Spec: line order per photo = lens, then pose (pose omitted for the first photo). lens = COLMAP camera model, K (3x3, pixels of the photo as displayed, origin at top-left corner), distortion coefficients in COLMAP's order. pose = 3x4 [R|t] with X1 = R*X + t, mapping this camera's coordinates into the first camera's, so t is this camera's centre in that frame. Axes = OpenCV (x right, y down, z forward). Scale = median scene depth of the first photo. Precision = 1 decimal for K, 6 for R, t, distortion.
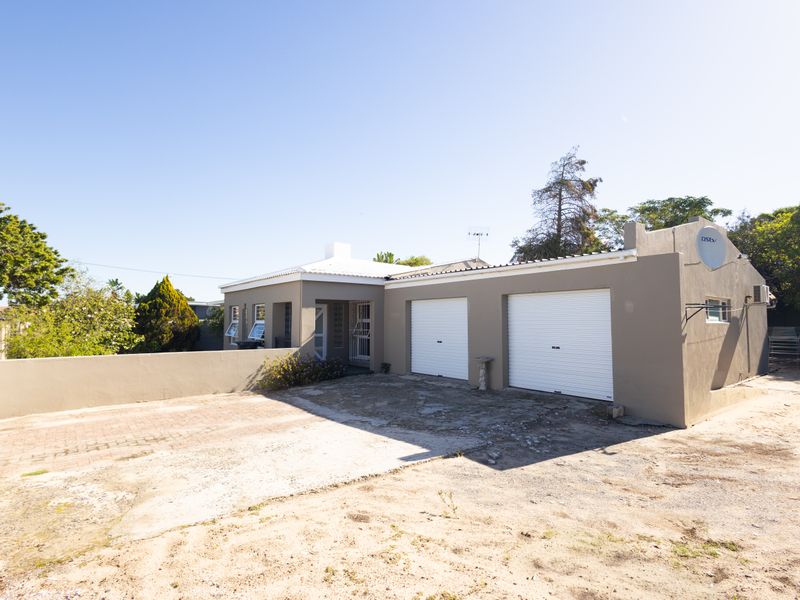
lens RADIAL K [[418.9, 0, 399.2], [0, 418.9, 300.7], [0, 0, 1]] dist [-0.001846, -0.000701]
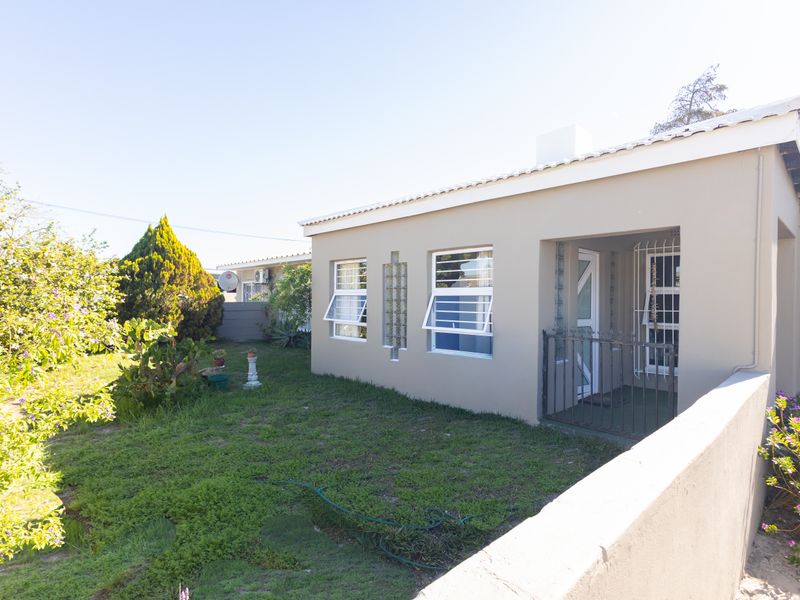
lens RADIAL K [[418.9, 0, 400.7], [0, 418.9, 300.0], [0, 0, 1]] dist [-0.001846, -0.000701]
pose [[0.996651, 0.005169, 0.081607, -0.288560], [-0.009503, 0.998559, 0.052808, 0.025742], [-0.081217, -0.053407, 0.995265, 0.399933]]
